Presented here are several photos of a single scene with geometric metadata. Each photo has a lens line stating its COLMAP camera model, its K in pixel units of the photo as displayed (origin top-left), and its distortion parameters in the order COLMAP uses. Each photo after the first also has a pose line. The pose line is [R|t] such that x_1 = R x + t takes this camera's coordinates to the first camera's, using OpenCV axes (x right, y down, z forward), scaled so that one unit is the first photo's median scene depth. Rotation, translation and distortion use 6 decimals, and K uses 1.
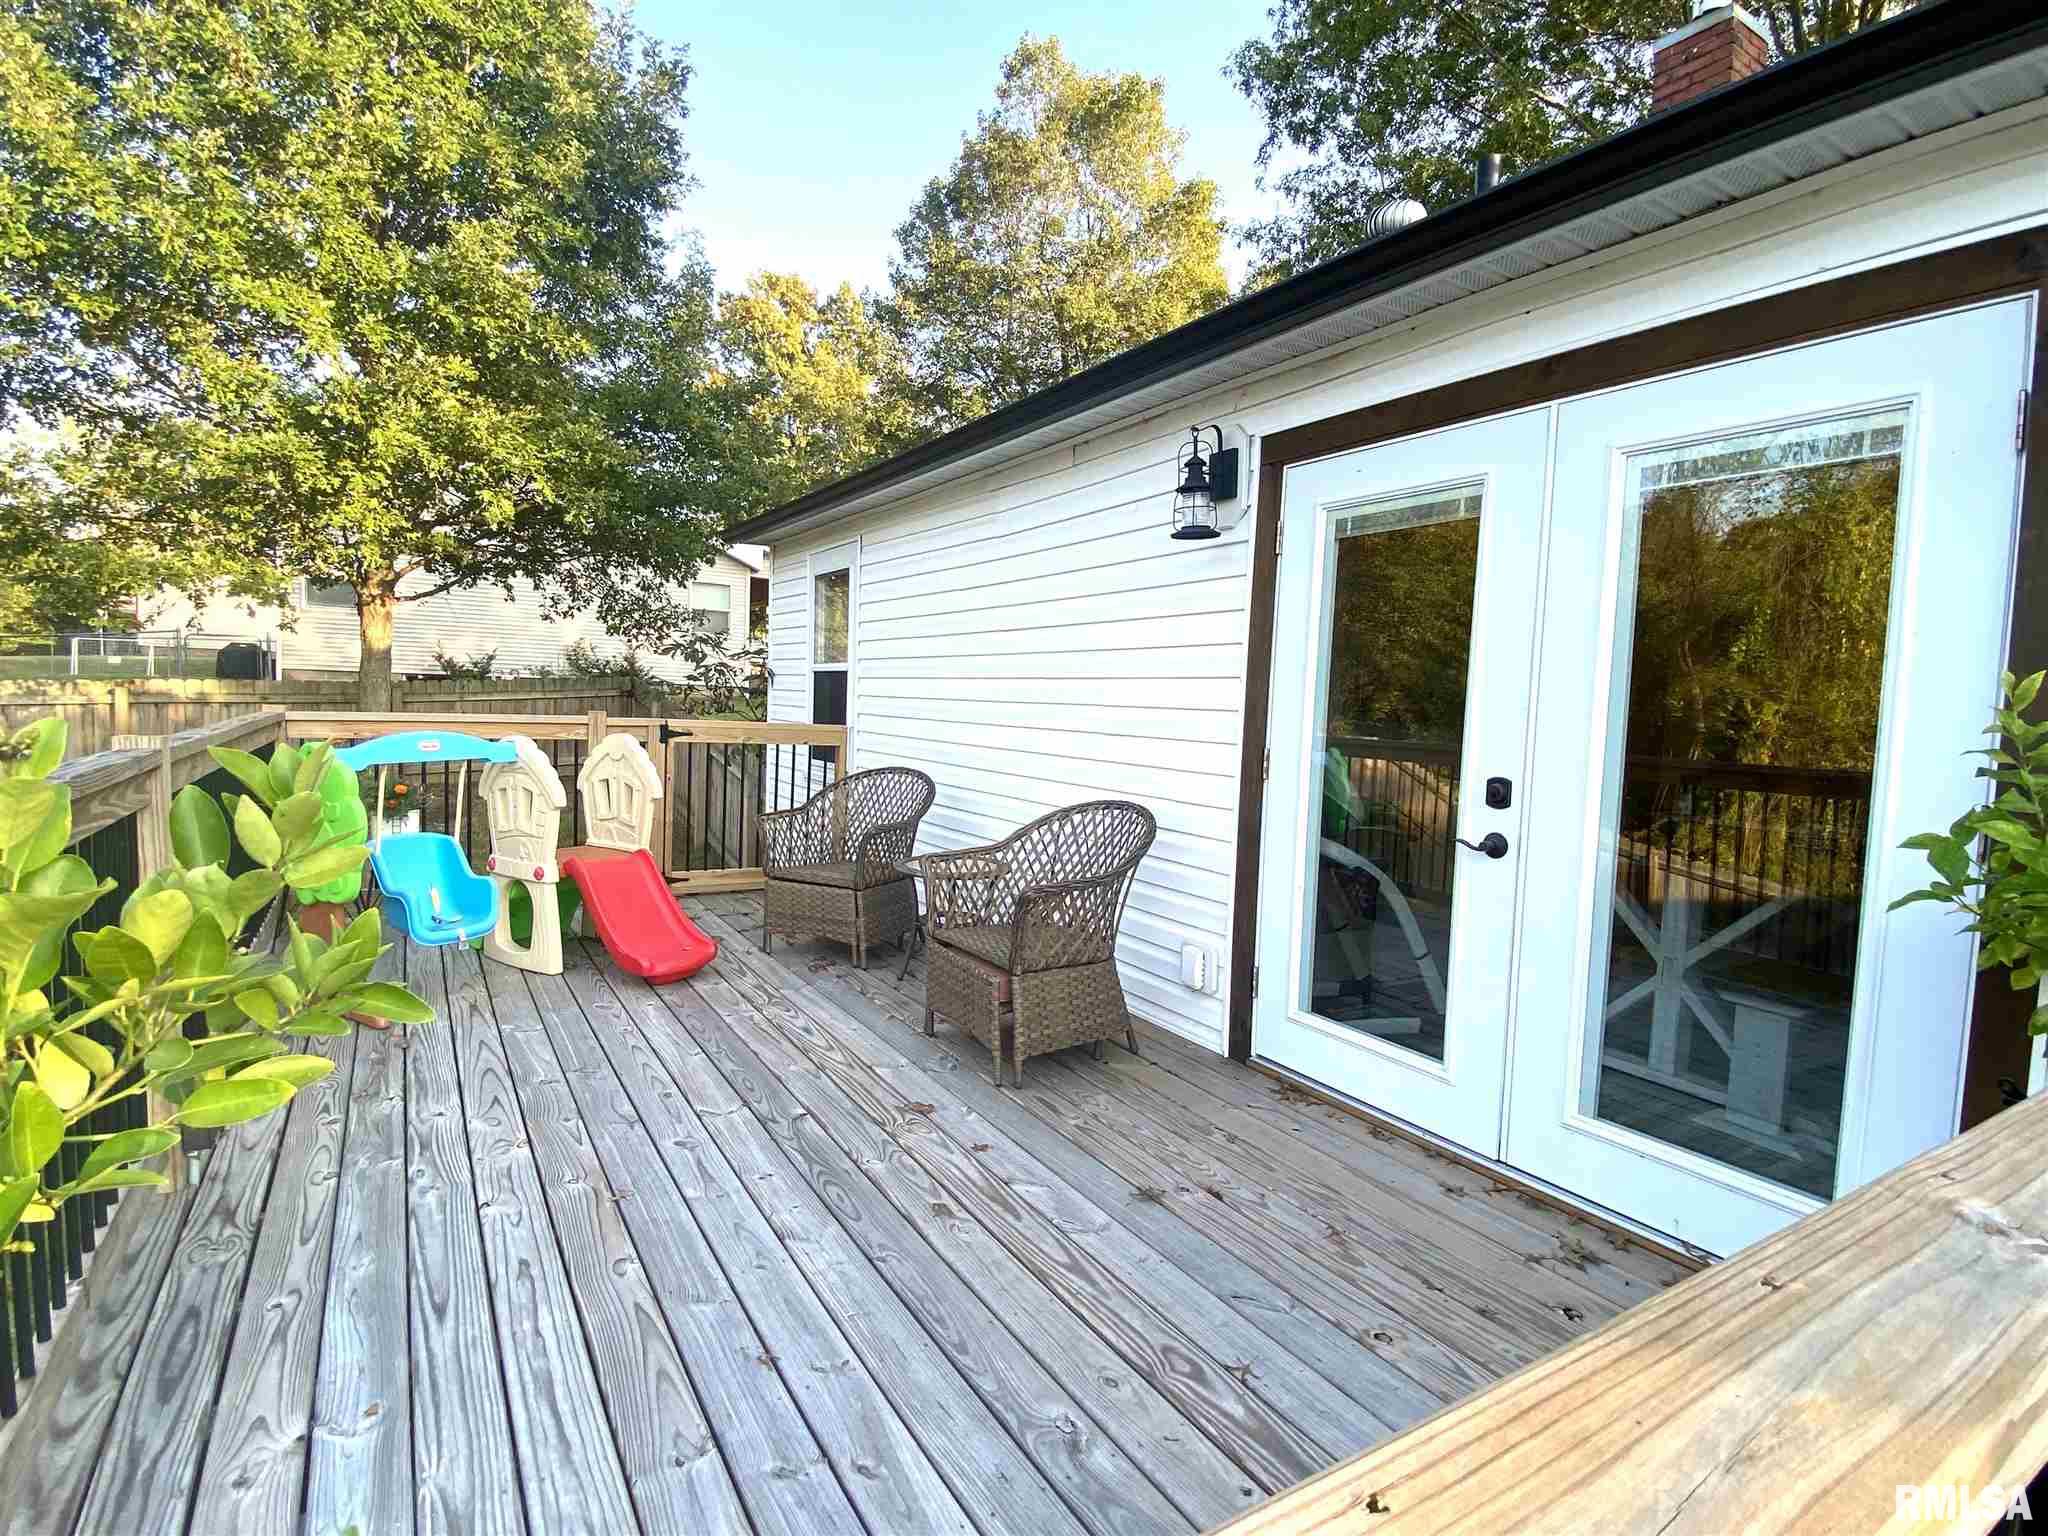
lens RADIAL K [[996.7, 0, 1017.7], [0, 996.7, 767.6], [0, 0, 1]] dist [0.012029, -0.018166]
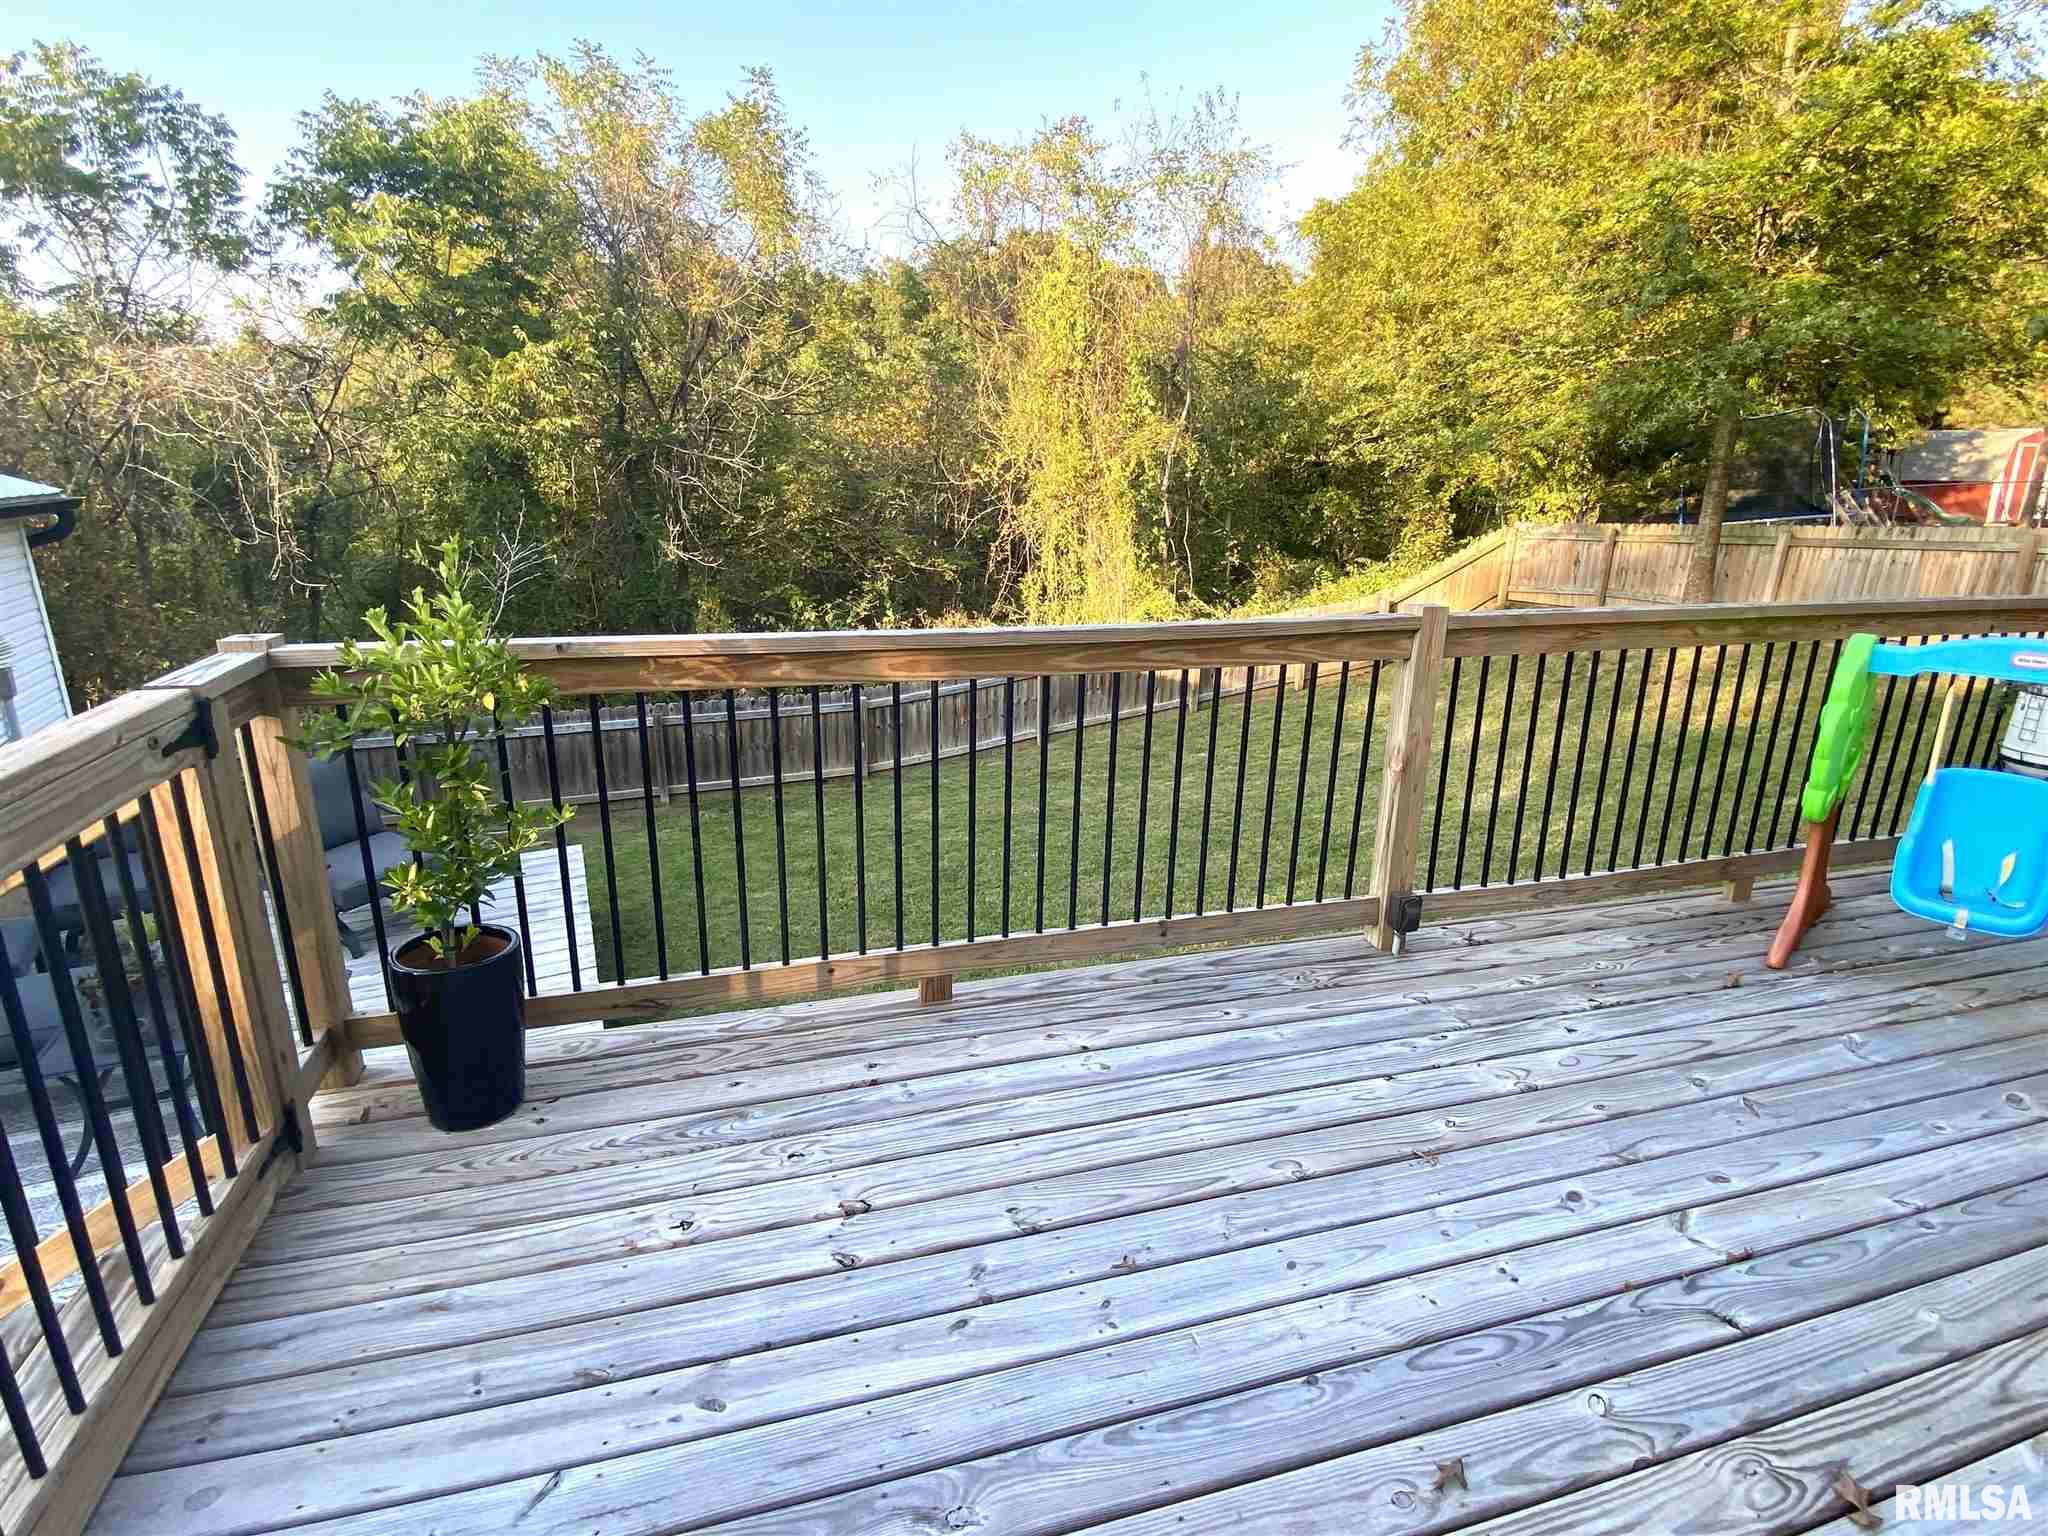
lens RADIAL K [[996.7, 0, 1015.7], [0, 996.7, 775.0], [0, 0, 1]] dist [0.012029, -0.018166]
pose [[-0.273044, 0.247985, -0.929489, 0.473397], [-0.088703, 0.955597, 0.281008, -0.128436], [0.957903, 0.159176, -0.238923, 0.824651]]
